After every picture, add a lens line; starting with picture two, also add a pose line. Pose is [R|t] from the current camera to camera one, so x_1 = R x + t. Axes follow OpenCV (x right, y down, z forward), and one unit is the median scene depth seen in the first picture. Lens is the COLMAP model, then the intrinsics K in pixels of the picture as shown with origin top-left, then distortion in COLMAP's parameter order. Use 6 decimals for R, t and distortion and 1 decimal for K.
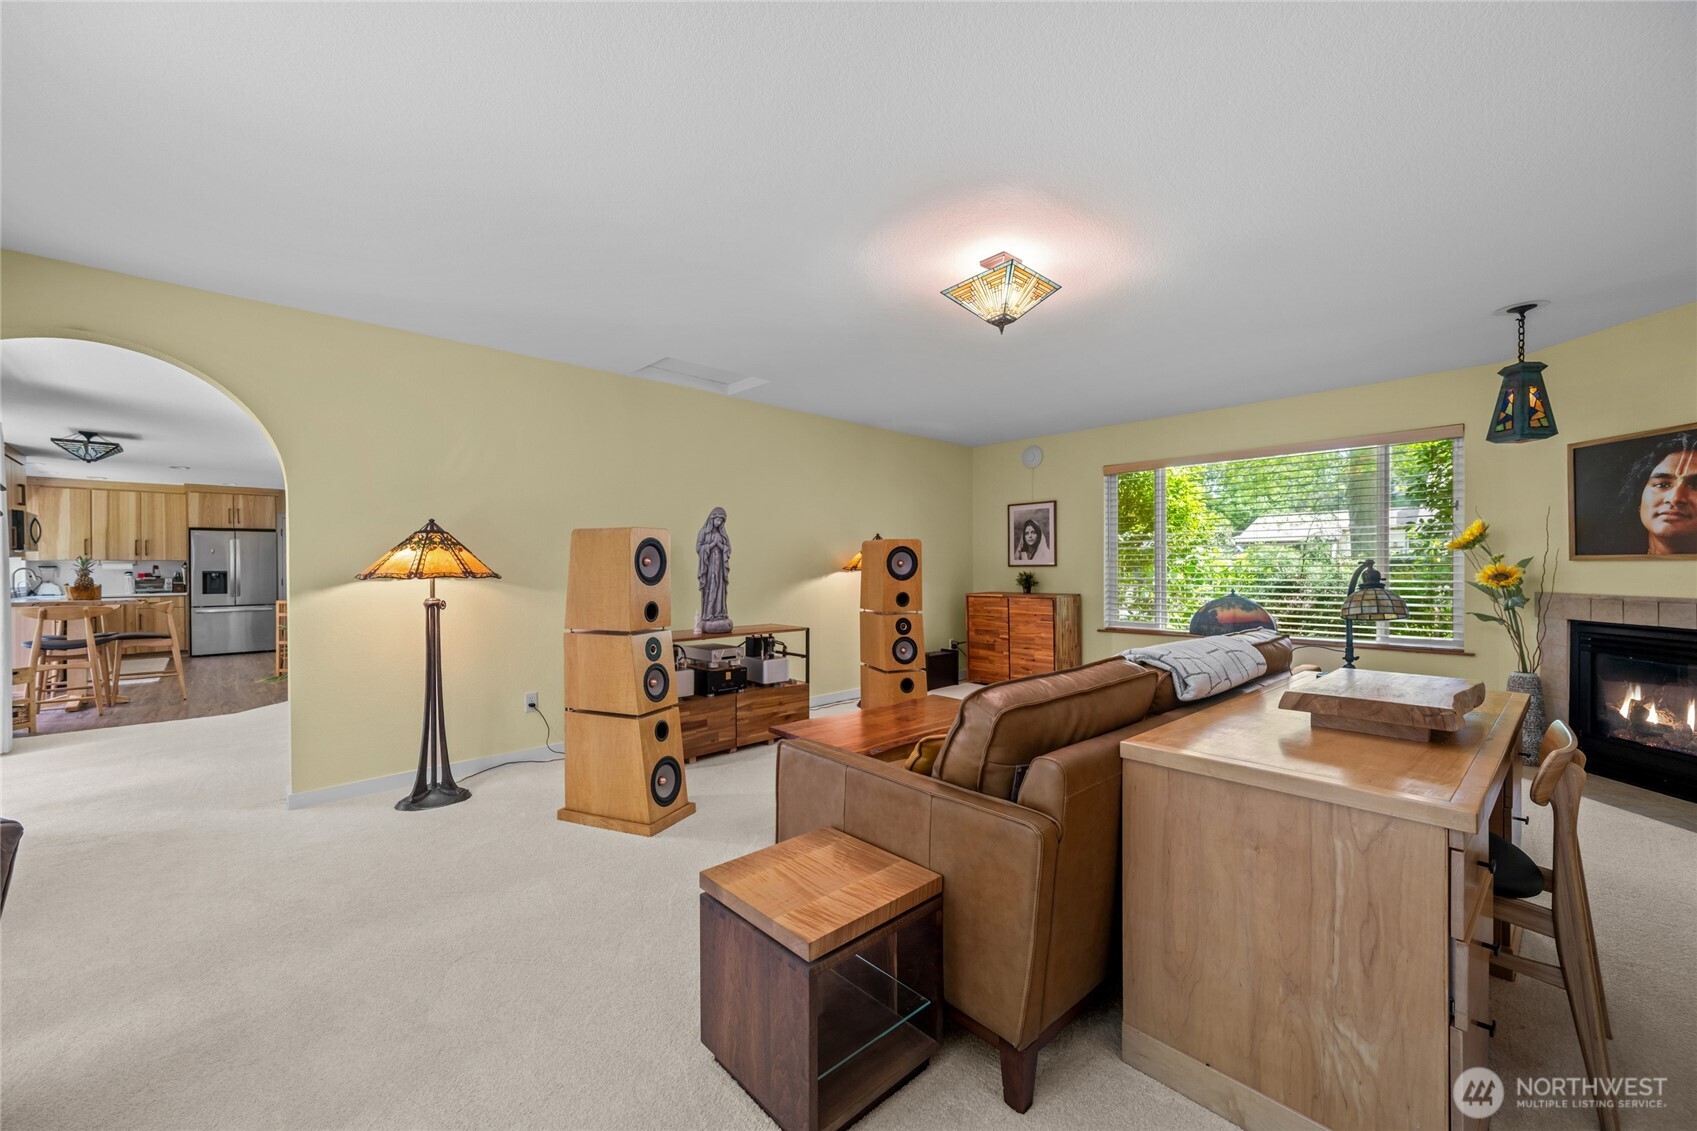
lens RADIAL K [[665.4, 0, 841.7], [0, 665.4, 571.2], [0, 0, 1]] dist [0.001588, -0.000214]
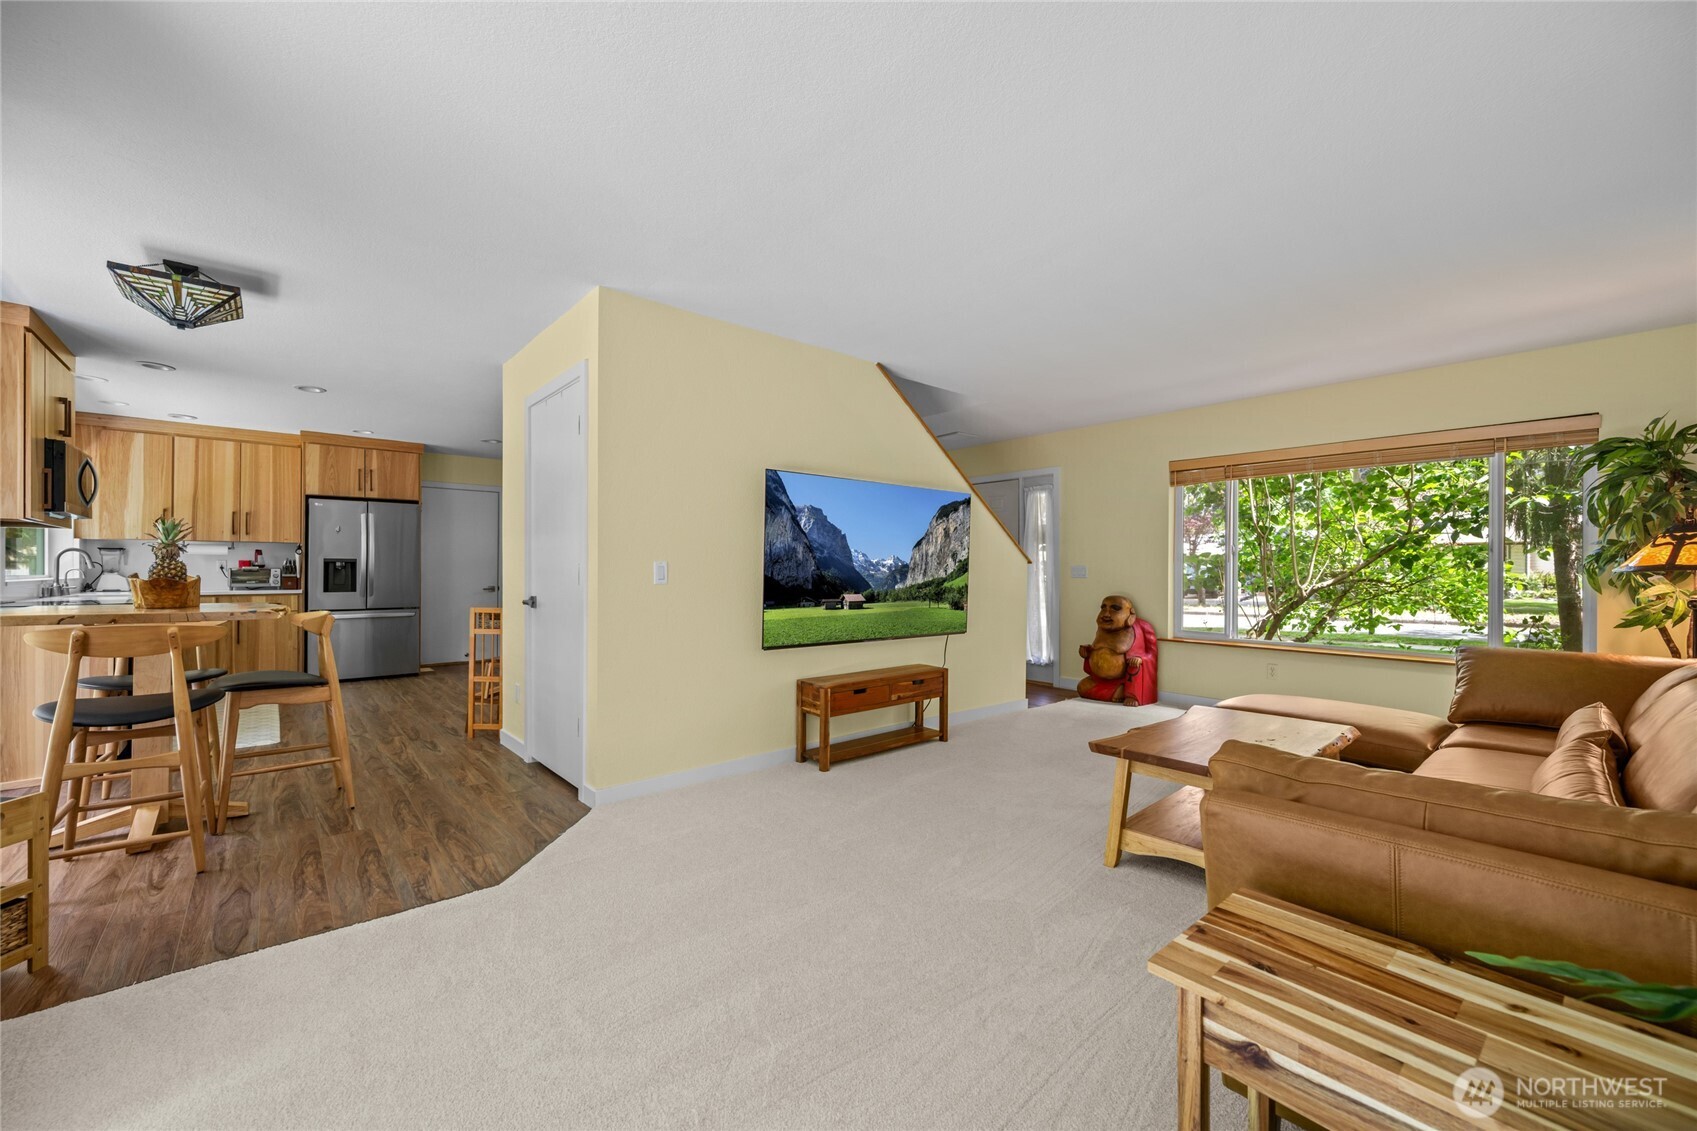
lens RADIAL K [[683.1, 0, 860.4], [0, 683.1, 570.8], [0, 0, 1]] dist [-0.006001, 0.000150]
pose [[0.998885, 0.013226, -0.045329, -0.387347], [-0.013314, 0.999910, -0.001653, 0.006325], [0.045303, 0.002255, 0.998971, 0.335480]]
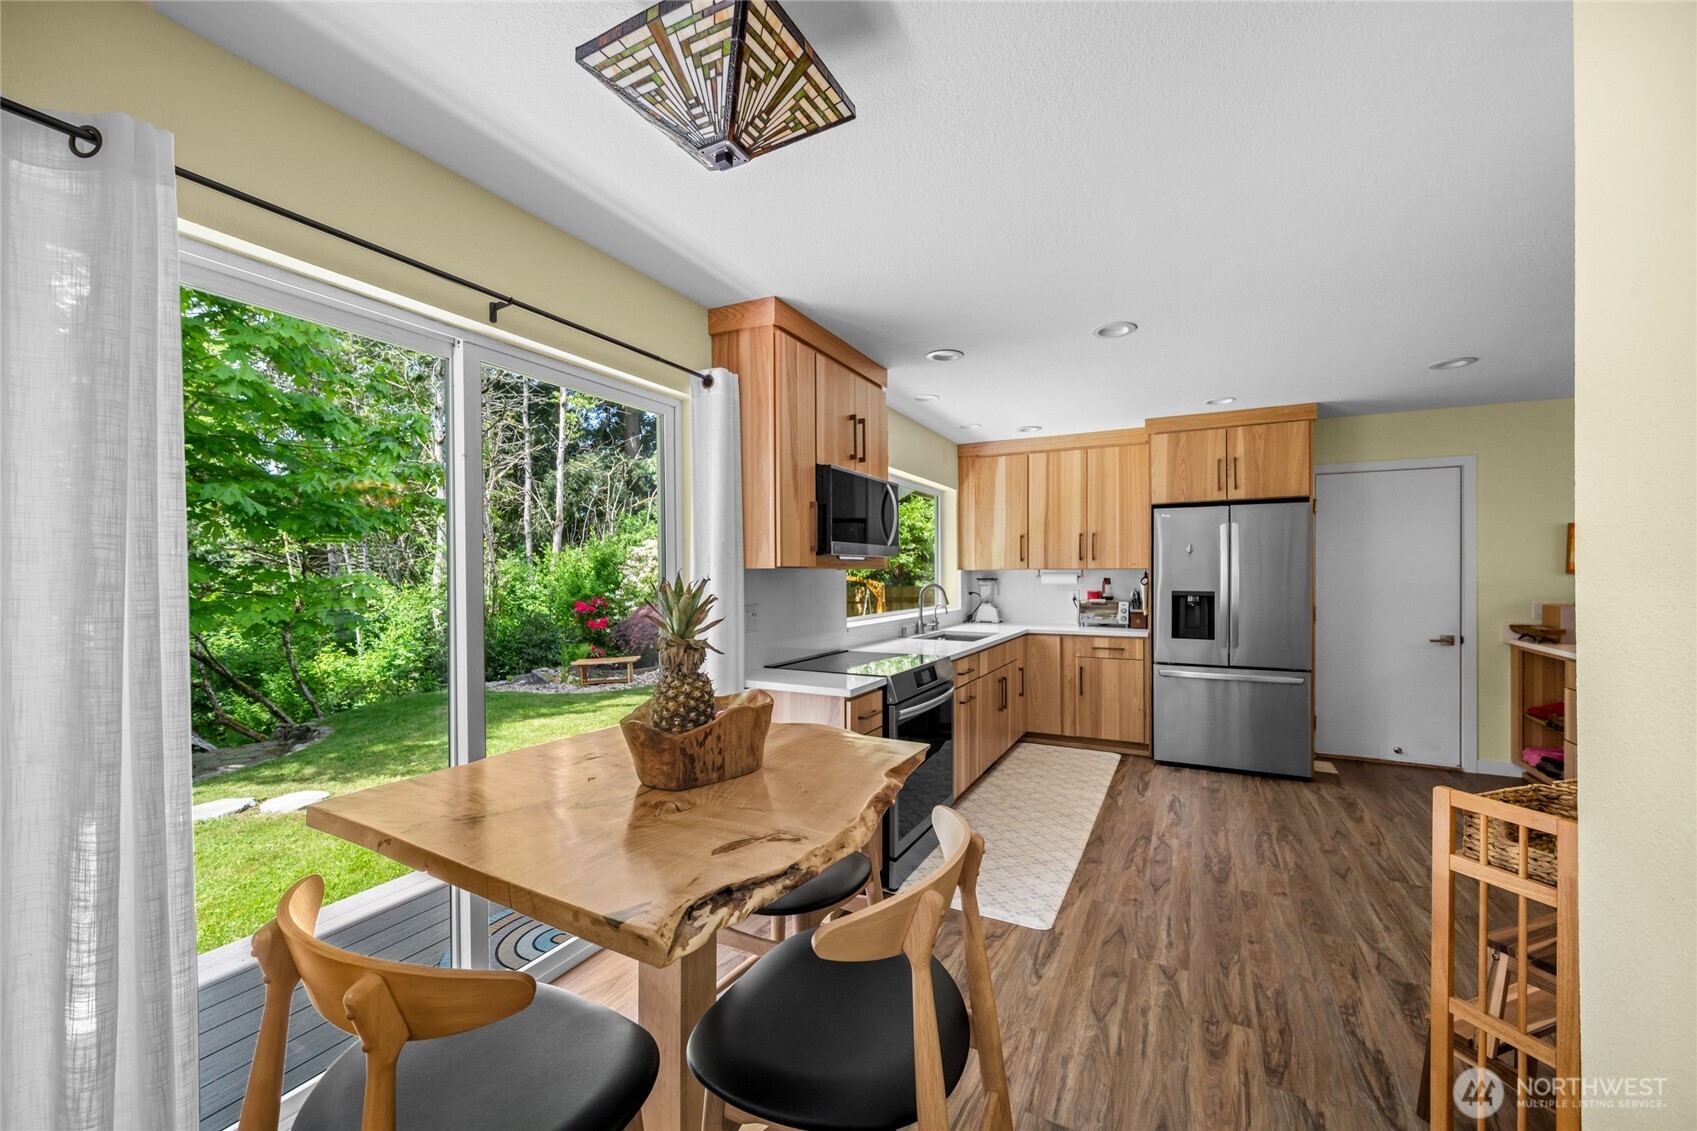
lens RADIAL K [[665.4, 0, 841.7], [0, 665.4, 571.2], [0, 0, 1]] dist [0.001588, -0.000214]
pose [[0.313554, 0.007059, -0.949544, -0.587162], [-0.001227, 0.999975, 0.007029, -0.018481], [0.949569, -0.001039, 0.313555, 0.633341]]
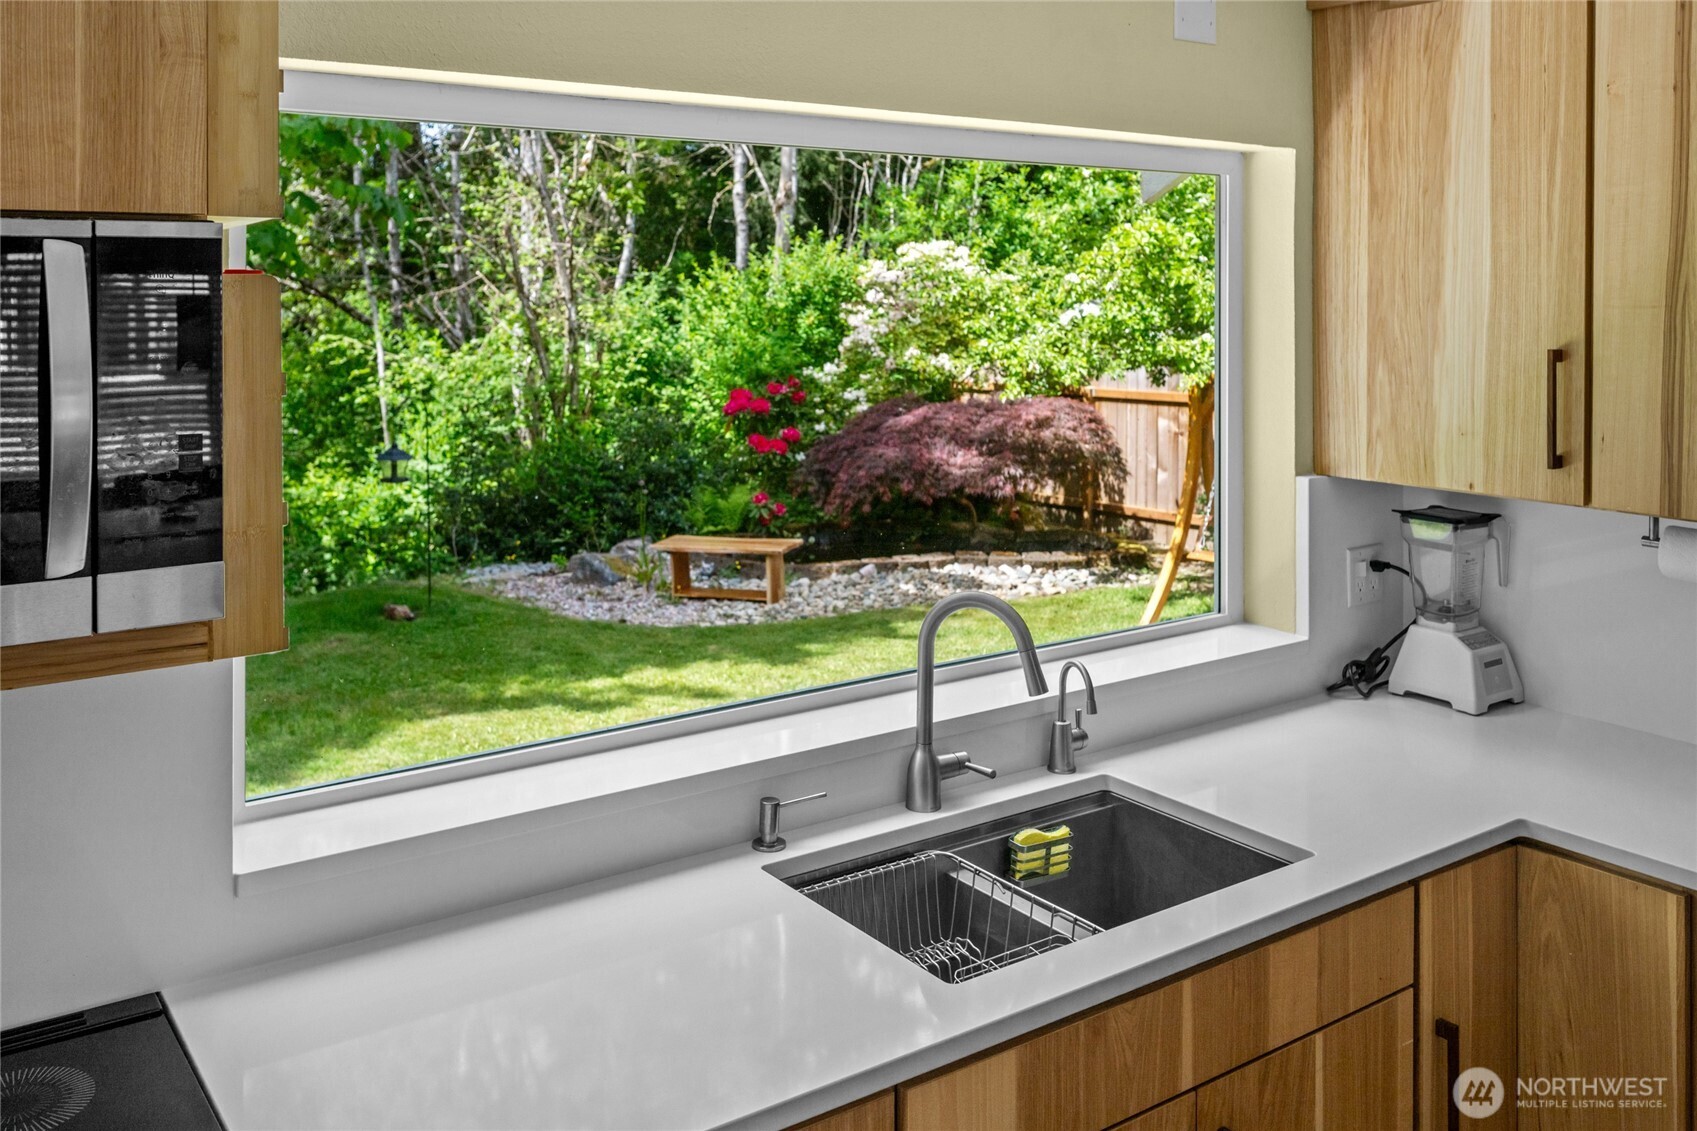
lens RADIAL K [[1456.2, 0, 837.4], [0, 1456.2, 288.5], [0, 0, 1]] dist [0.009812, 0.000295]
pose [[-0.143561, 0.012437, -0.989563, -0.802062], [-0.001863, 0.999916, 0.012837, -0.062427], [0.989640, 0.003686, -0.143525, 0.876996]]
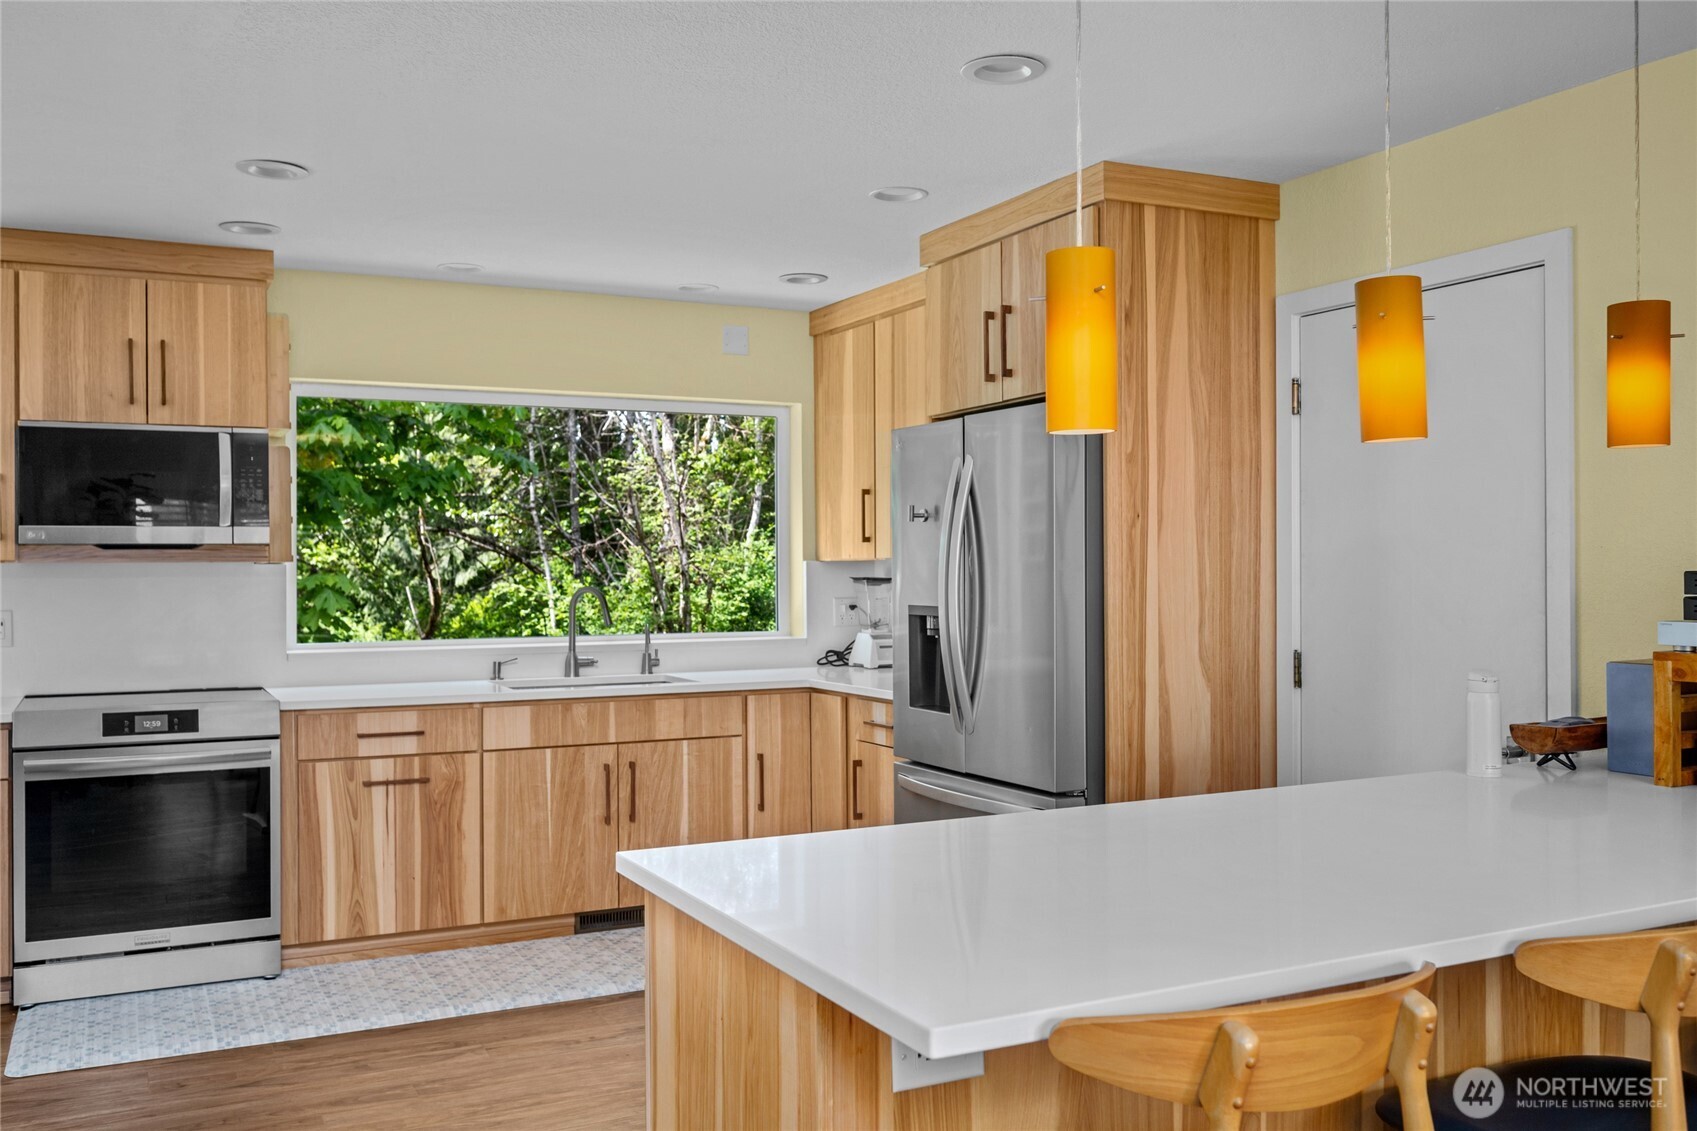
lens RADIAL K [[1458.8, 0, 828.8], [0, 1458.8, 568.8], [0, 0, 1]] dist [-0.005192, 0.005529]
pose [[-0.300747, 0.012333, -0.953624, -0.490296], [0.008319, 0.999912, 0.010308, -0.018796], [0.953668, -0.004833, -0.300823, 1.153234]]
